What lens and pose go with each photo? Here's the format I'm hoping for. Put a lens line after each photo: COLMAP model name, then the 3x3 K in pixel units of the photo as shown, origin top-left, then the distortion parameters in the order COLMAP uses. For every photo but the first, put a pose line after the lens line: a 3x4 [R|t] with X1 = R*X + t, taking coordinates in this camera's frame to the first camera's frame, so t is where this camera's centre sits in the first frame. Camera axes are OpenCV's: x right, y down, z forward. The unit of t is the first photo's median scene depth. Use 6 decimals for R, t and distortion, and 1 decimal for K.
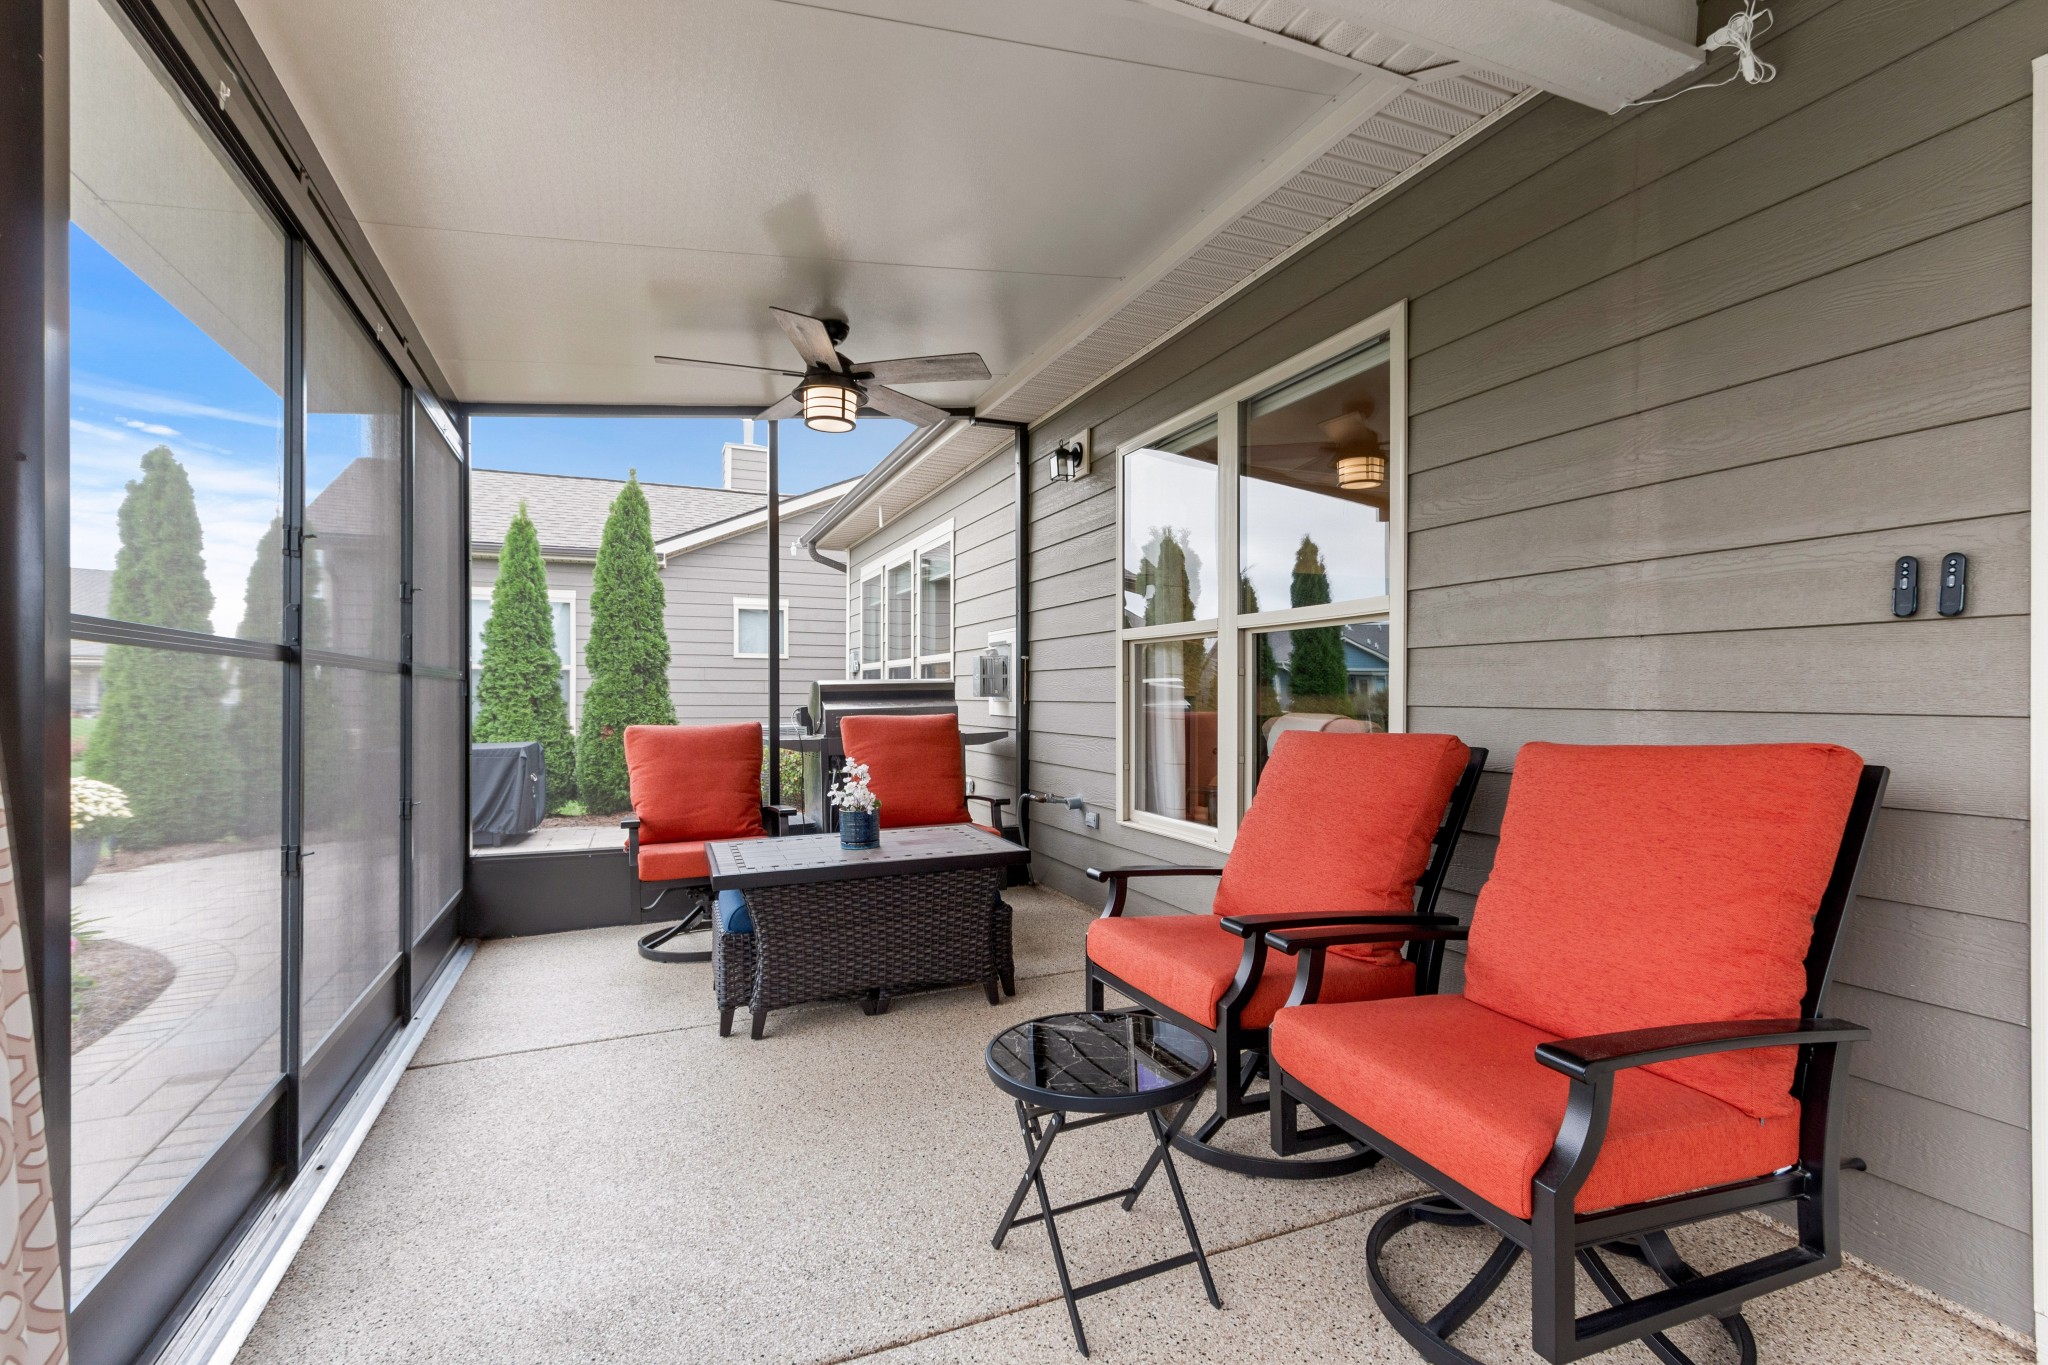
lens RADIAL K [[933.9, 0, 1014.7], [0, 933.9, 688.9], [0, 0, 1]] dist [0.000567, 0.000304]
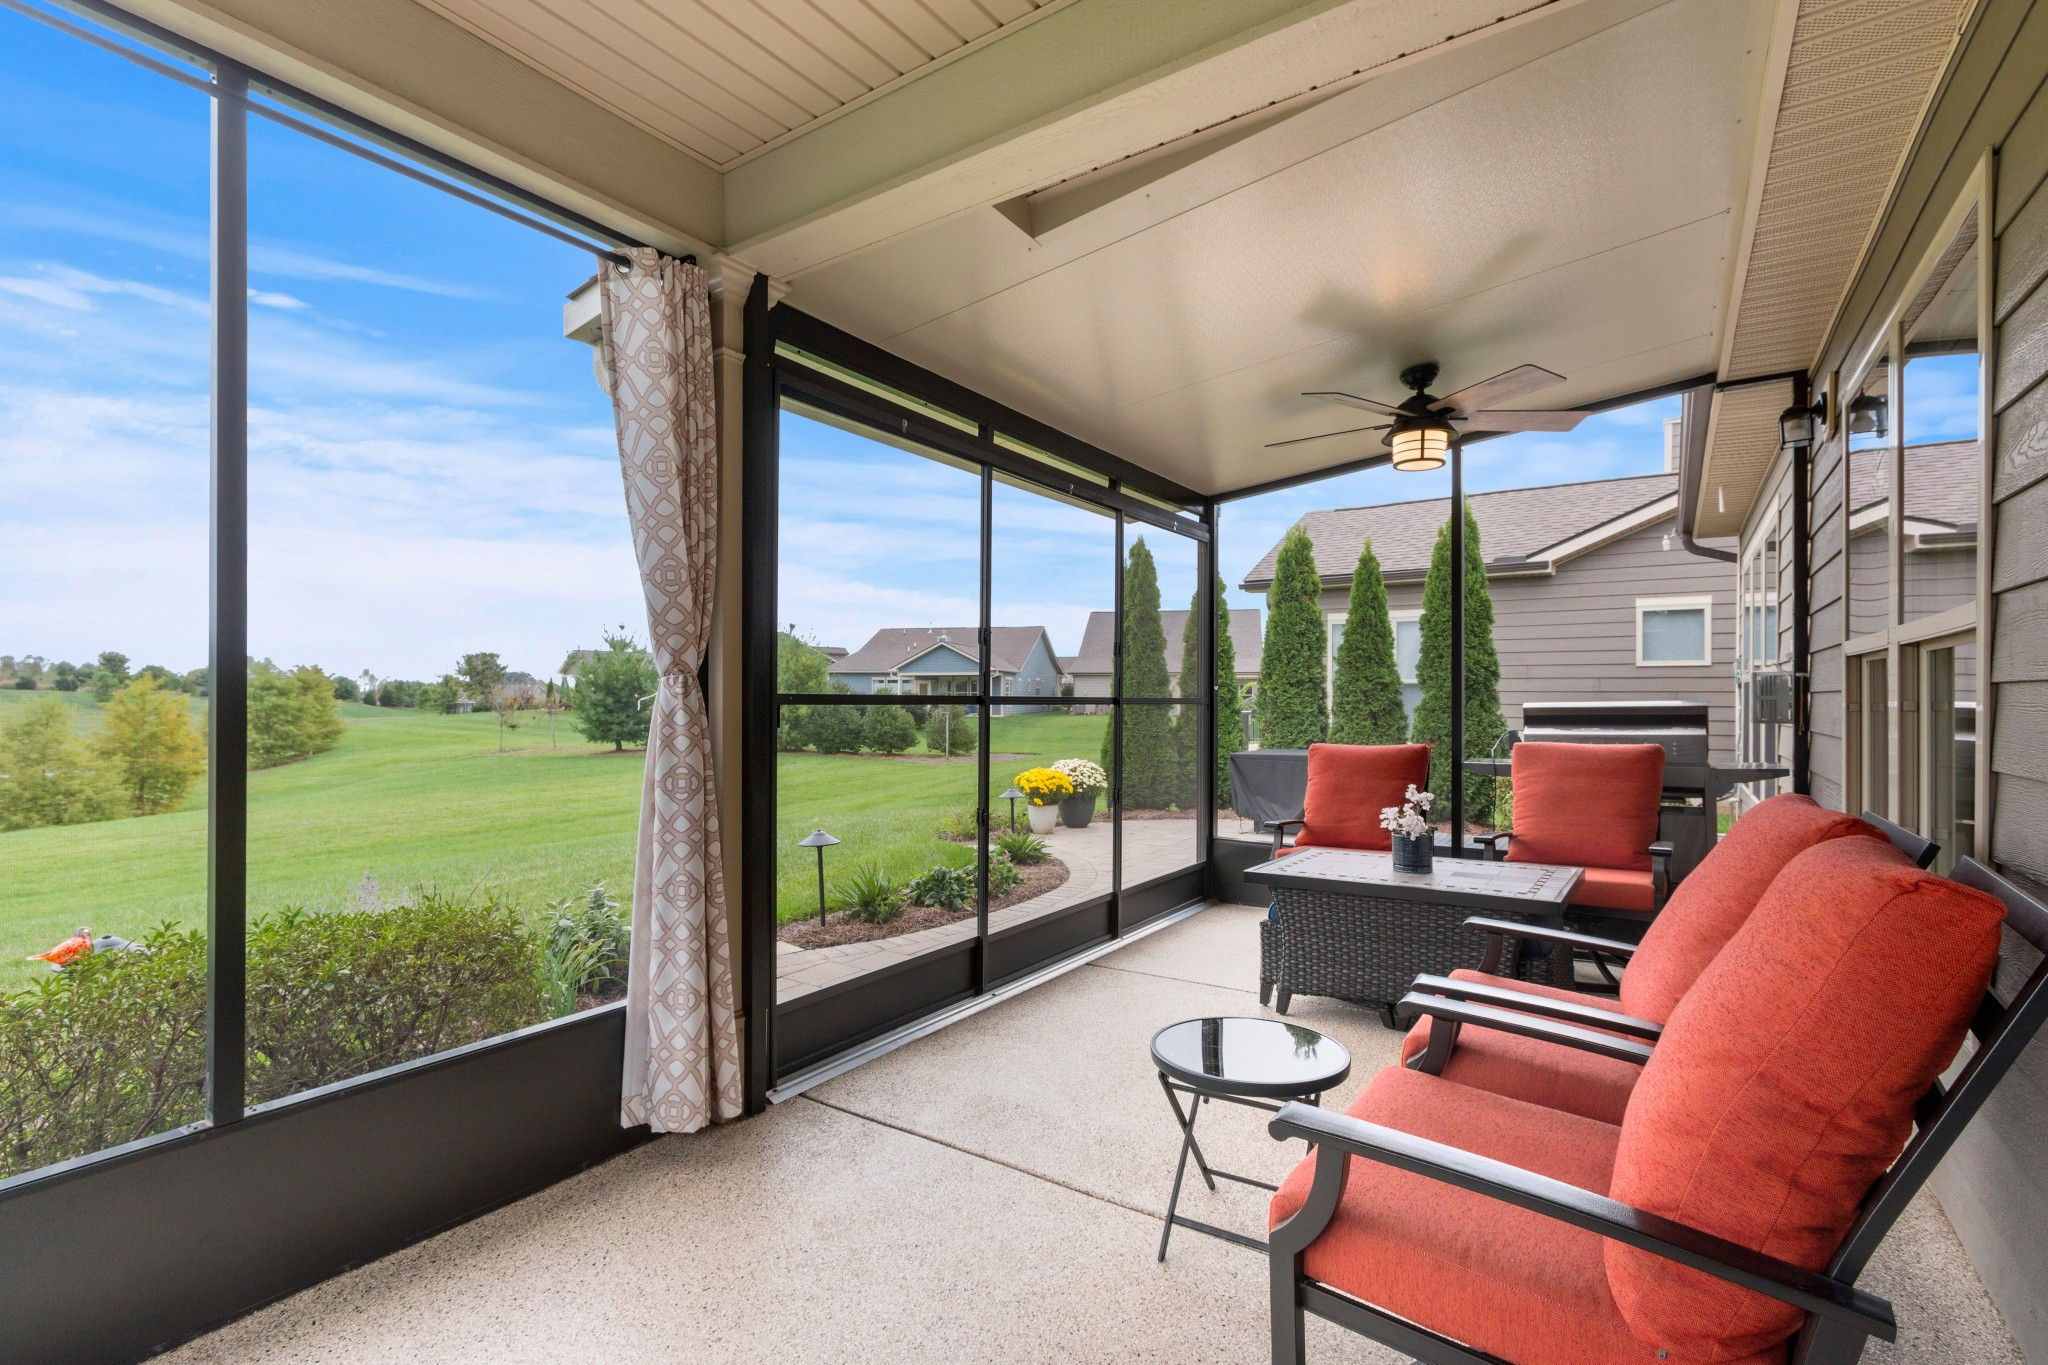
lens RADIAL K [[933.9, 0, 1022.3], [0, 933.9, 690.1], [0, 0, 1]] dist [0.000567, 0.000304]
pose [[0.541052, -0.005653, -0.840970, 0.298337], [0.003361, 0.999984, -0.004559, -0.018687], [0.840982, -0.000360, 0.541062, 0.042008]]
